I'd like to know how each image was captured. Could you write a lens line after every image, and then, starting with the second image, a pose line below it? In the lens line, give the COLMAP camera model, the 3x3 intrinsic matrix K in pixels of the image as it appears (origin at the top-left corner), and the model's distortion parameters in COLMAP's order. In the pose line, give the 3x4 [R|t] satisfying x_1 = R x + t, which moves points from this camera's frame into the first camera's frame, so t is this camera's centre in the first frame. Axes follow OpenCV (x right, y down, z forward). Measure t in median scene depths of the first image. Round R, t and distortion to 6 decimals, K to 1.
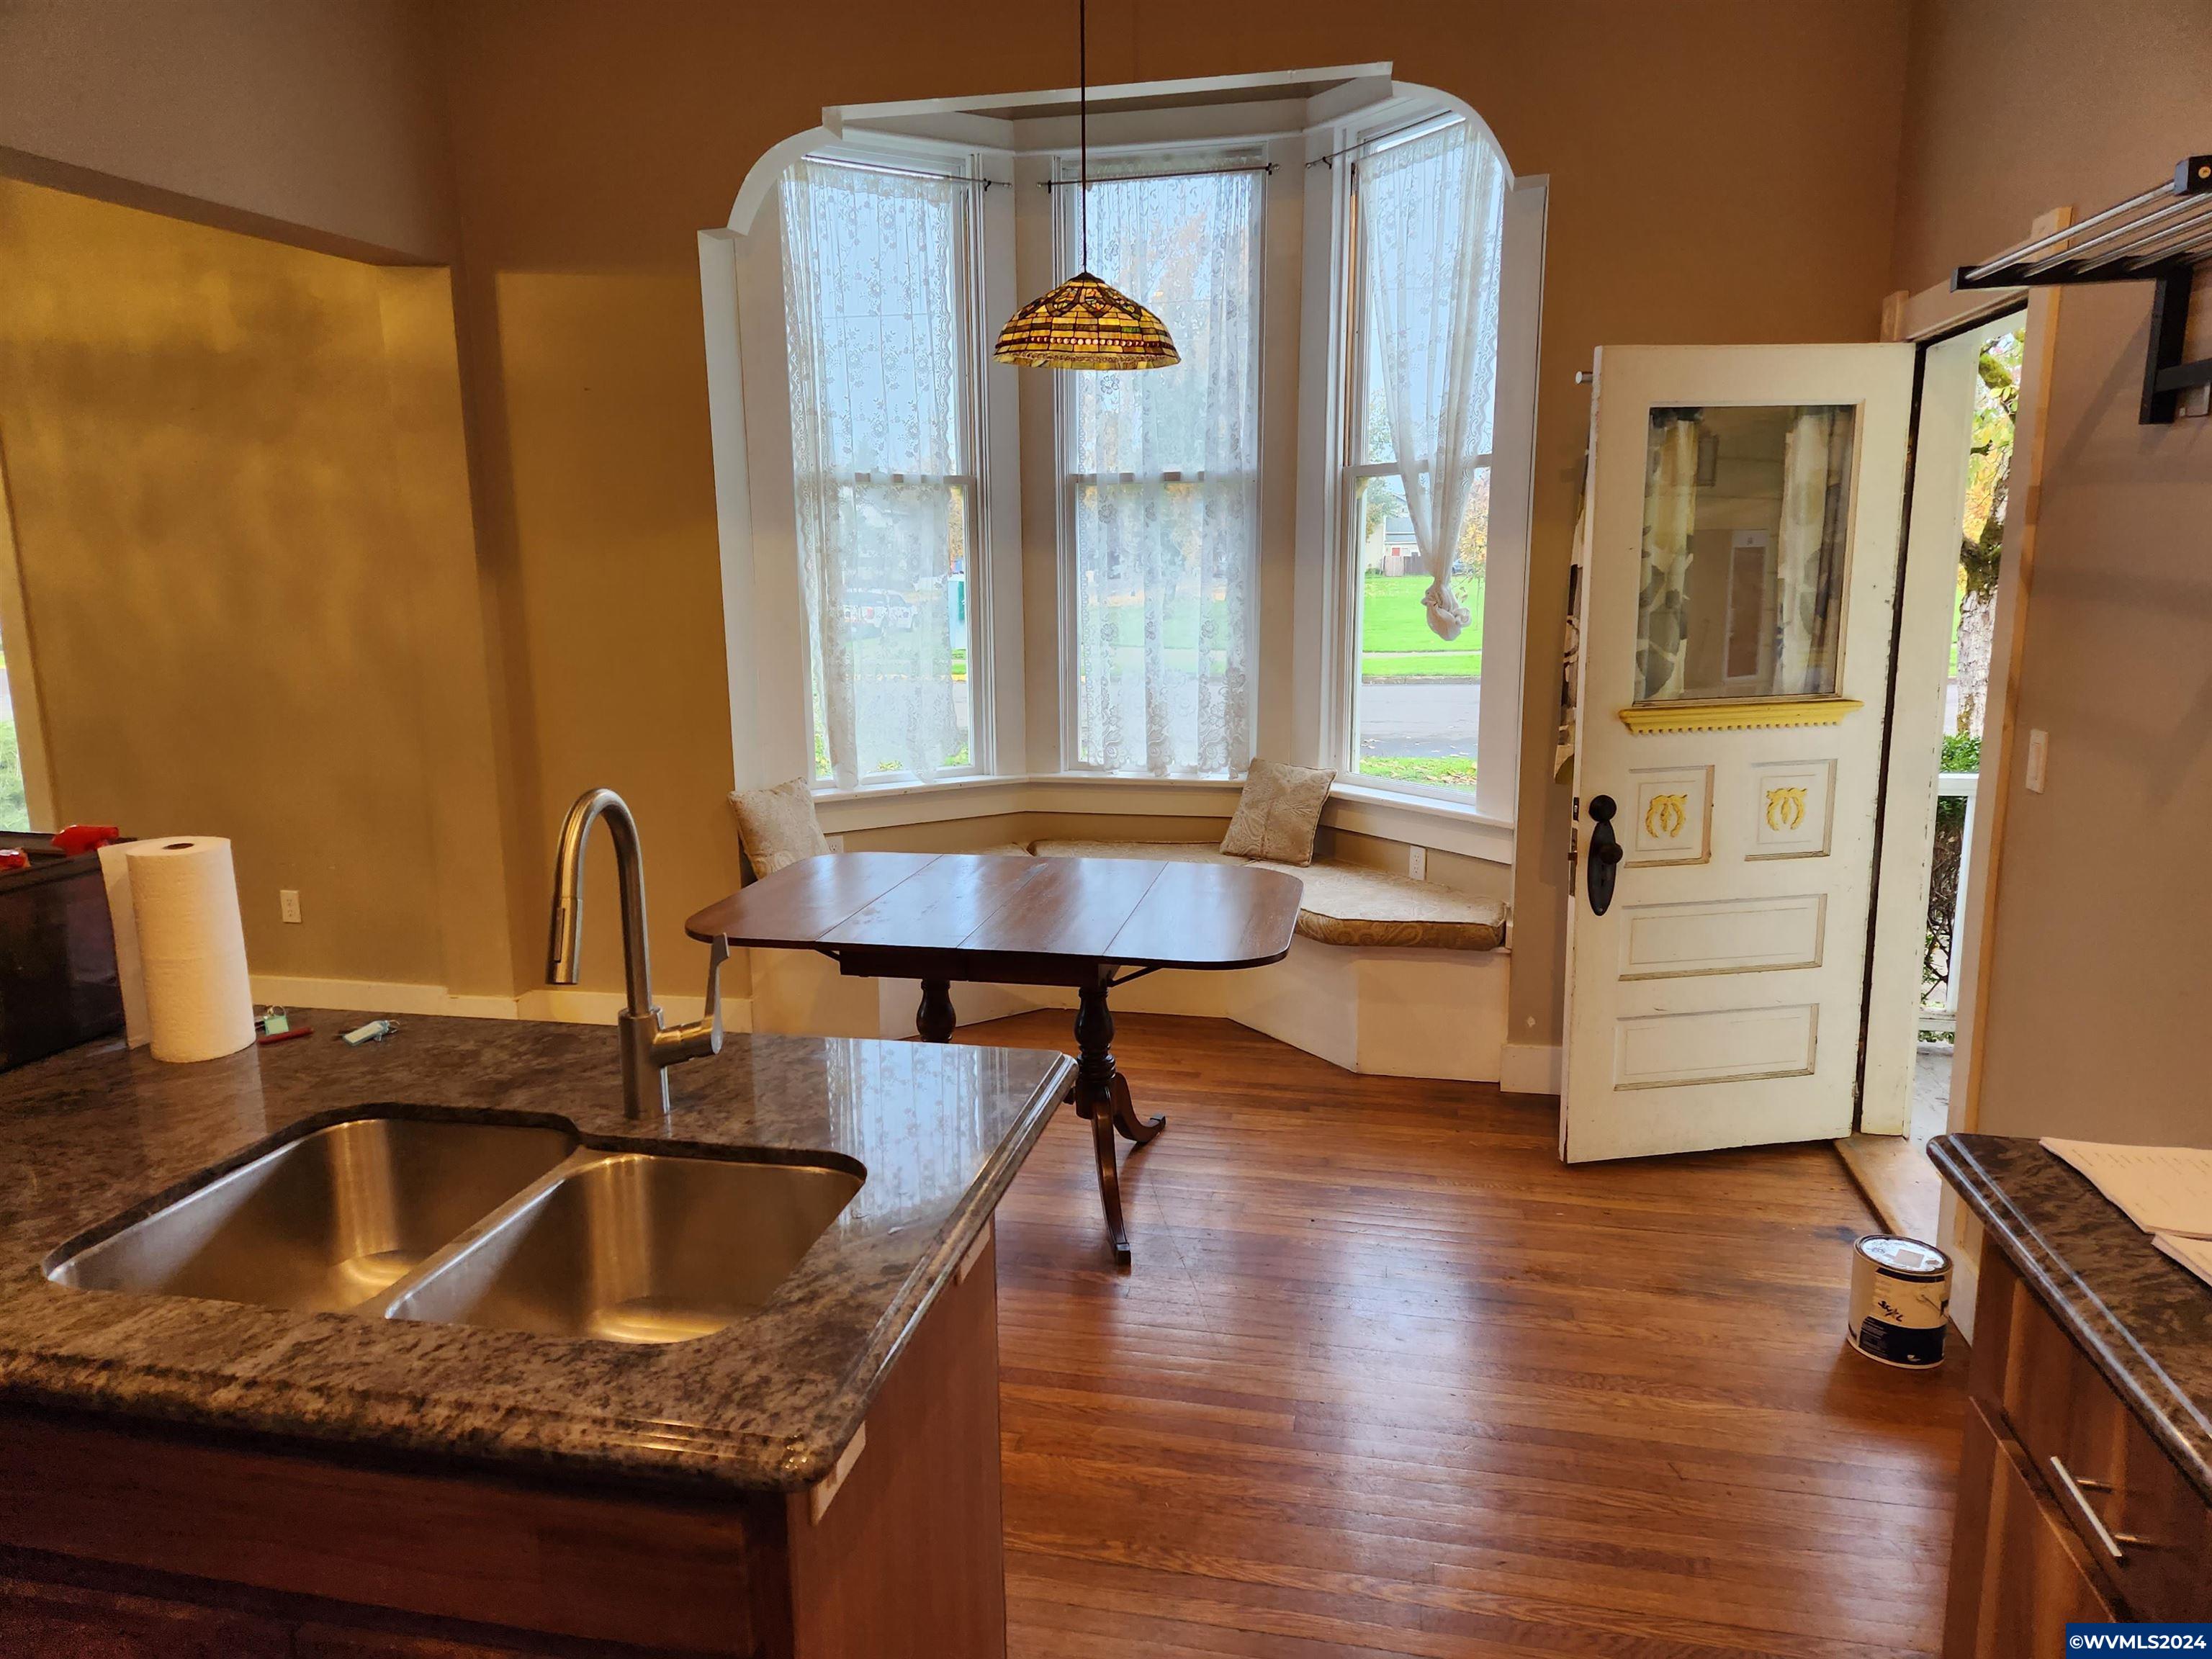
lens RADIAL K [[1457.4, 0, 1122.6], [0, 1457.4, 819.2], [0, 0, 1]] dist [0.069694, -0.041313]
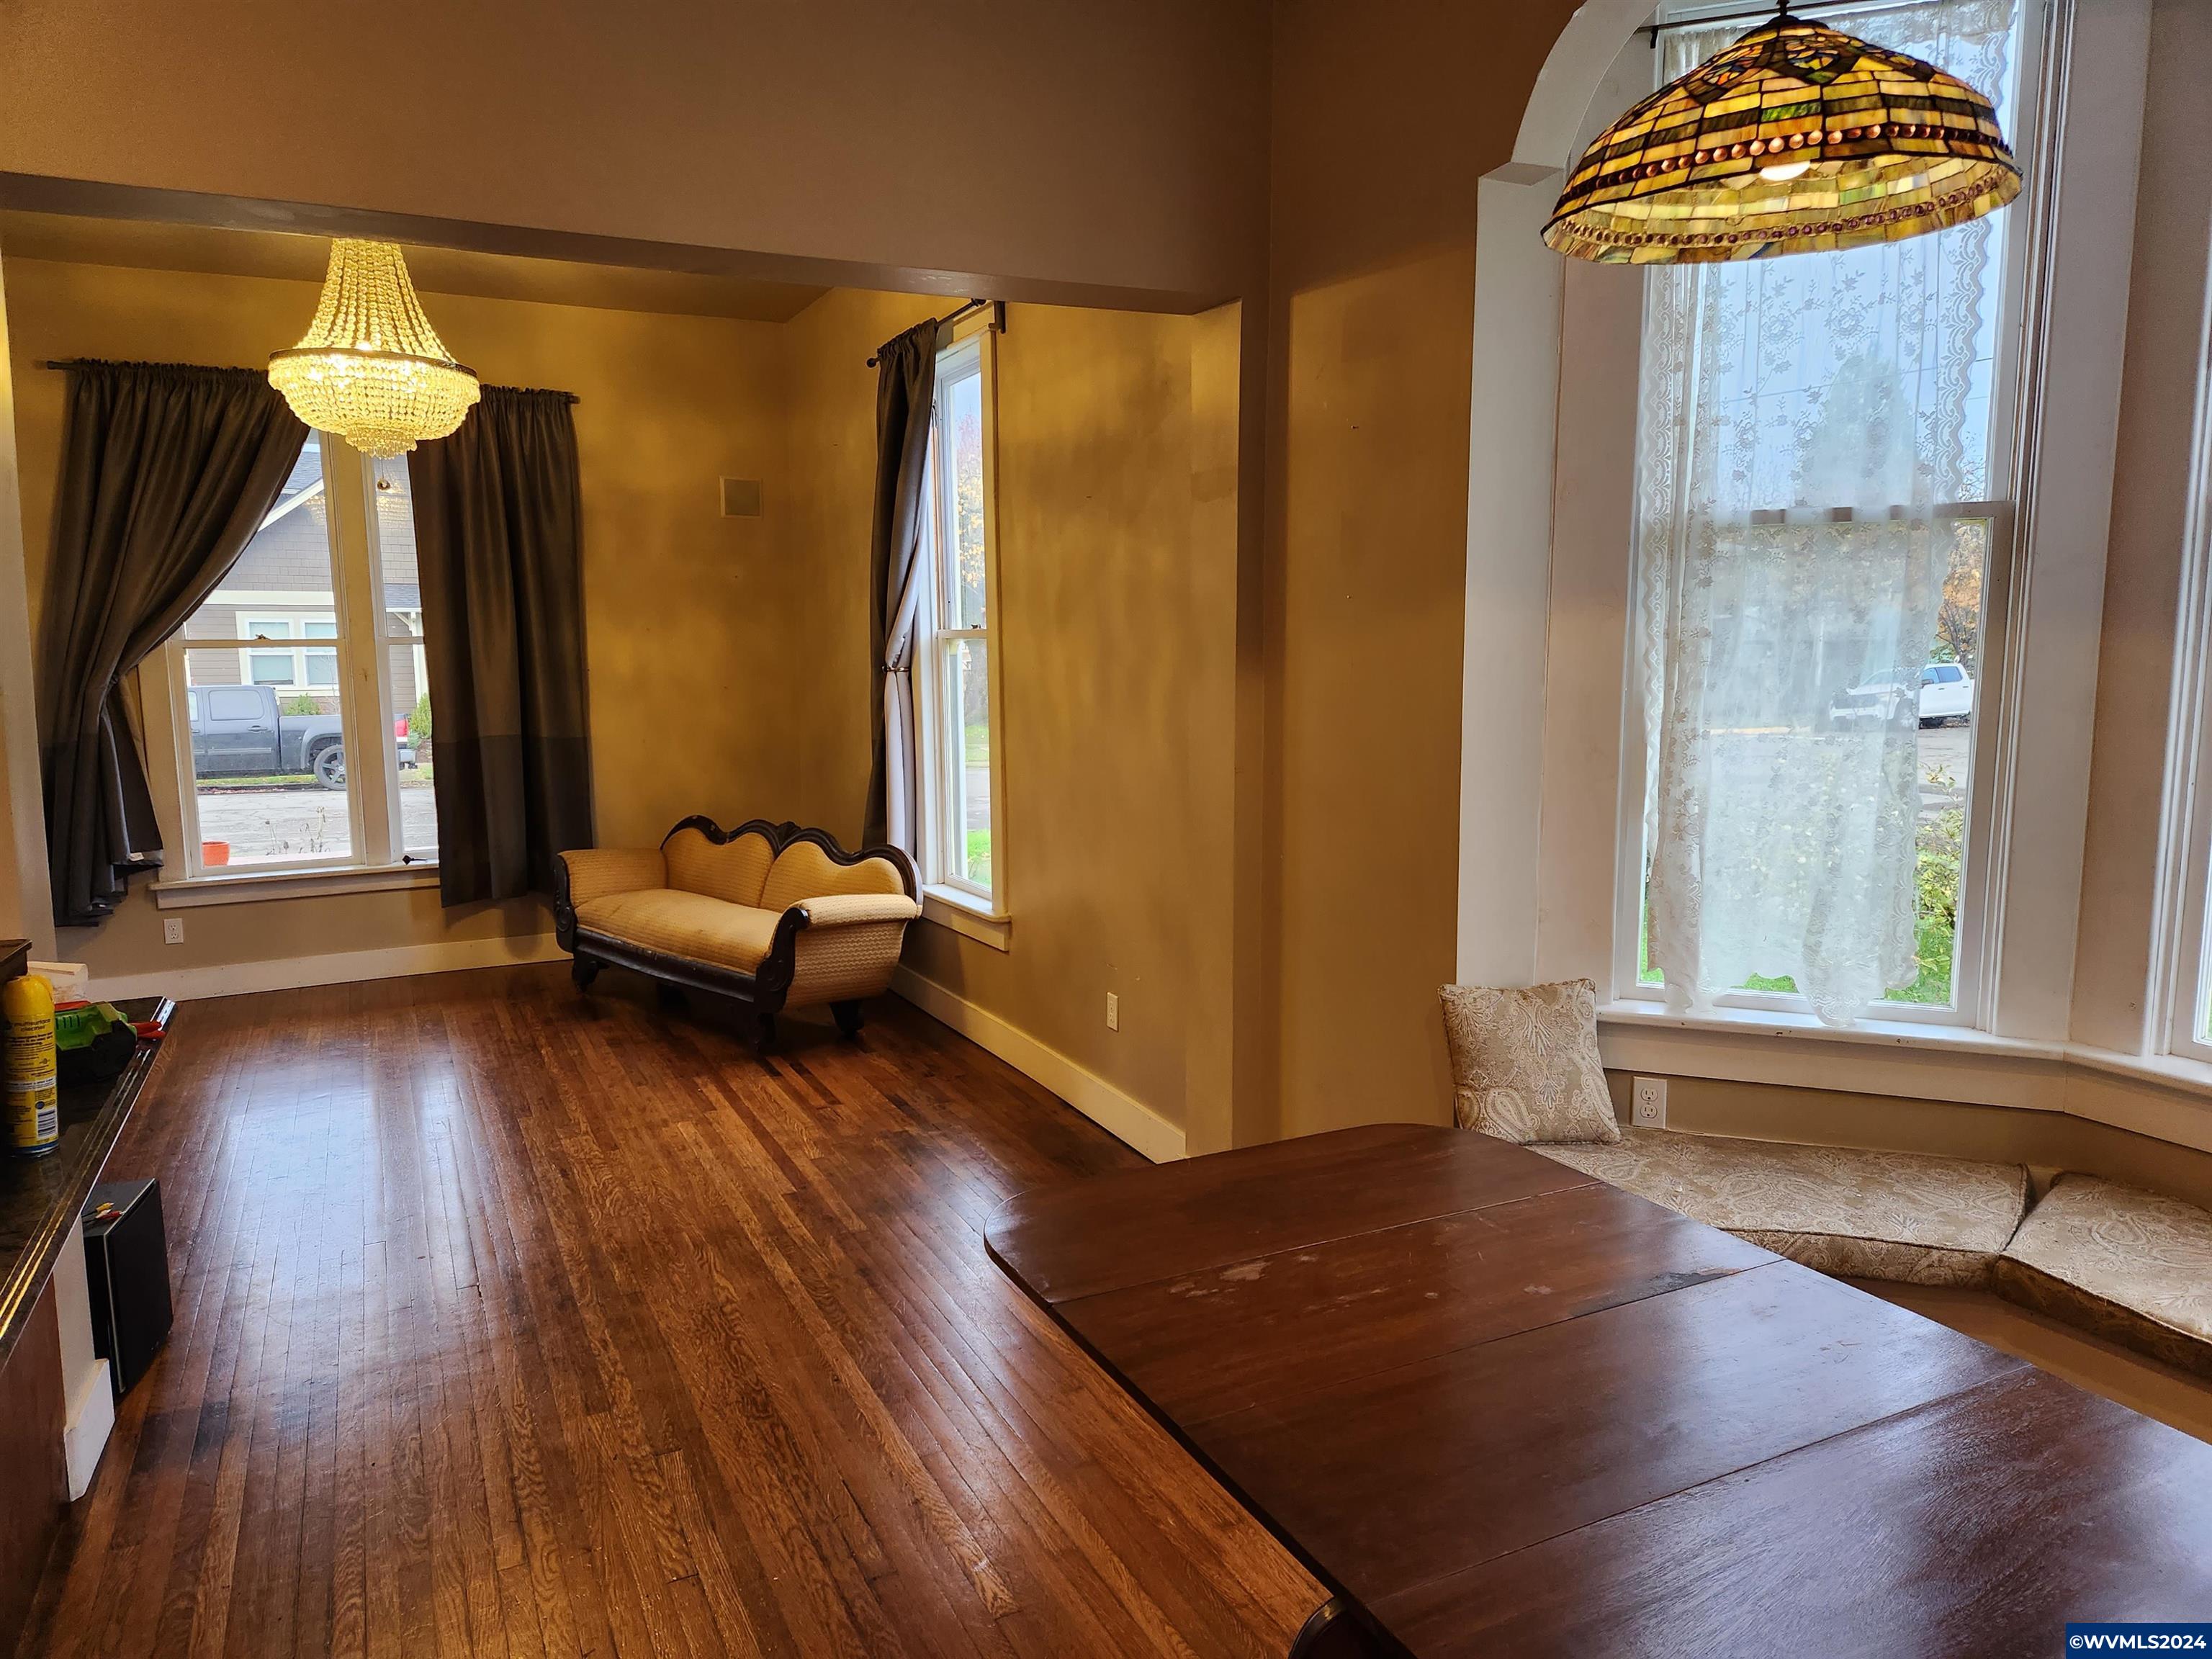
lens RADIAL K [[1457.4, 0, 1089.4], [0, 1457.4, 814.7], [0, 0, 1]] dist [0.069694, -0.041313]
pose [[0.601730, 0.099978, -0.792417, 0.187823], [-0.140886, 0.989864, 0.017906, -0.096186], [0.786176, 0.100866, 0.609716, 0.491016]]
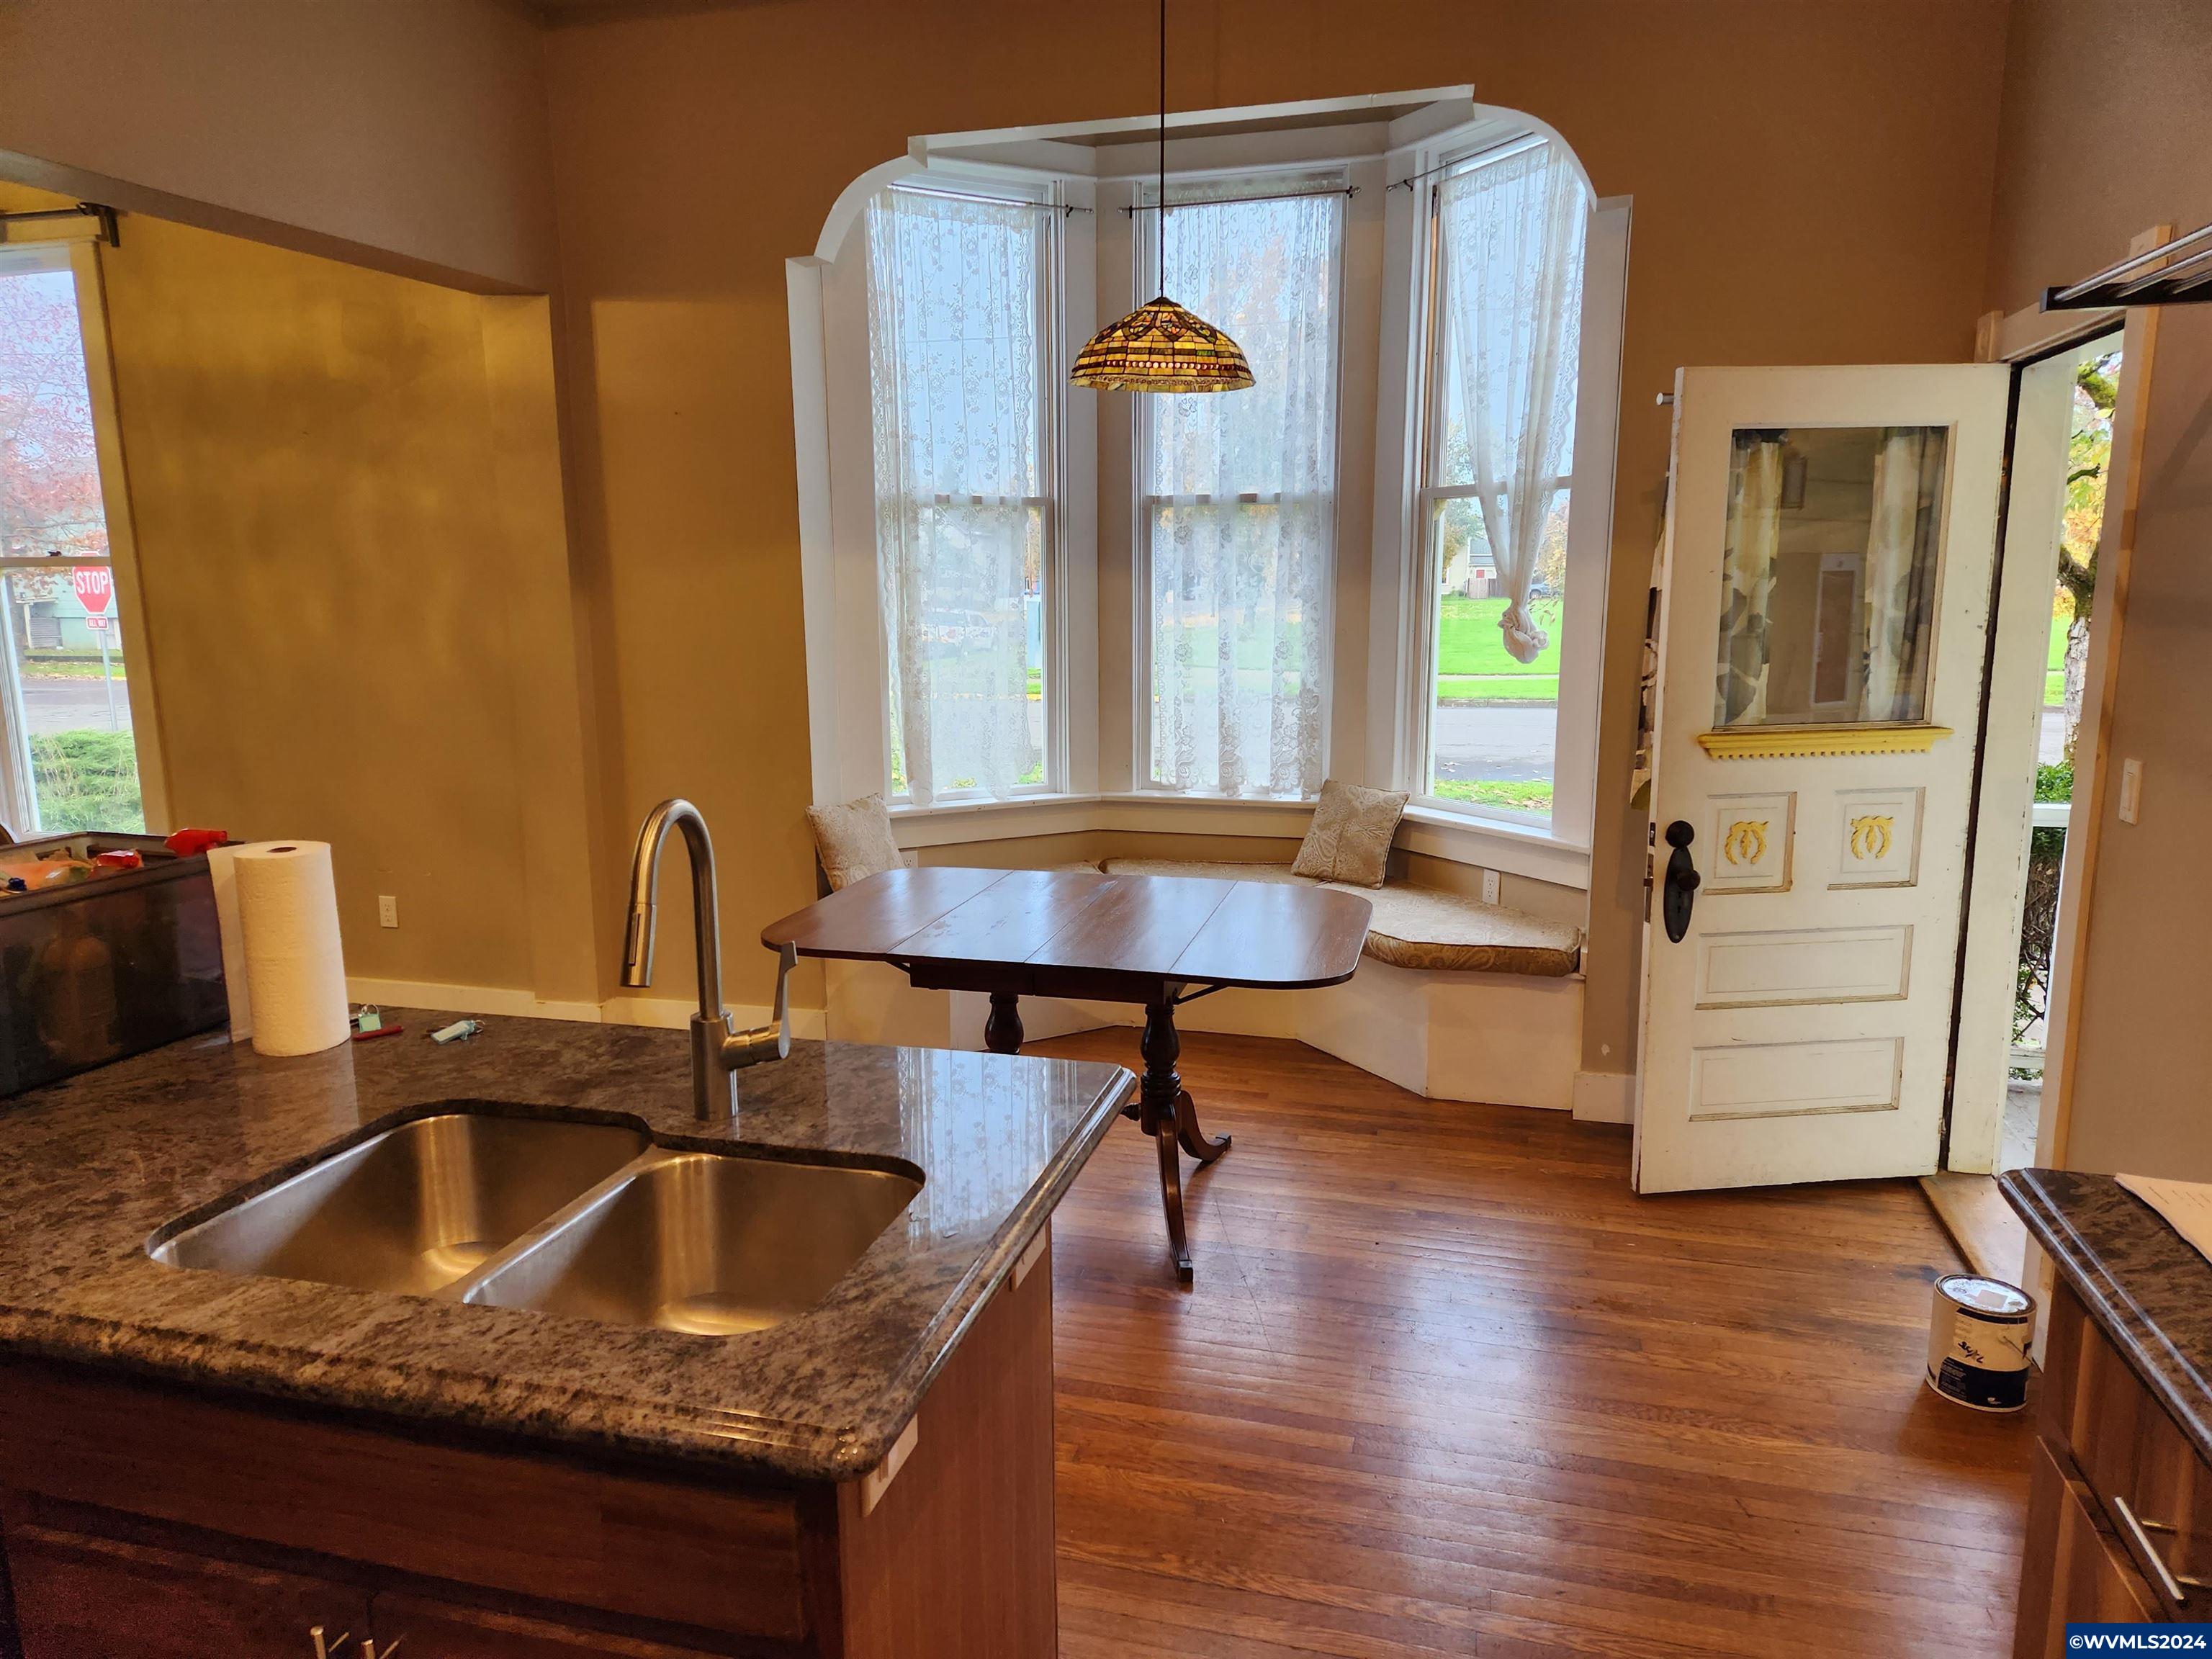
lens RADIAL K [[1457.4, 0, 1128.5], [0, 1457.4, 827.5], [0, 0, 1]] dist [0.069694, -0.041313]
pose [[0.998688, 0.013483, -0.049409, 0.005605], [-0.013901, 0.999870, -0.008144, 0.001336], [0.049293, 0.008820, 0.998745, -0.006121]]
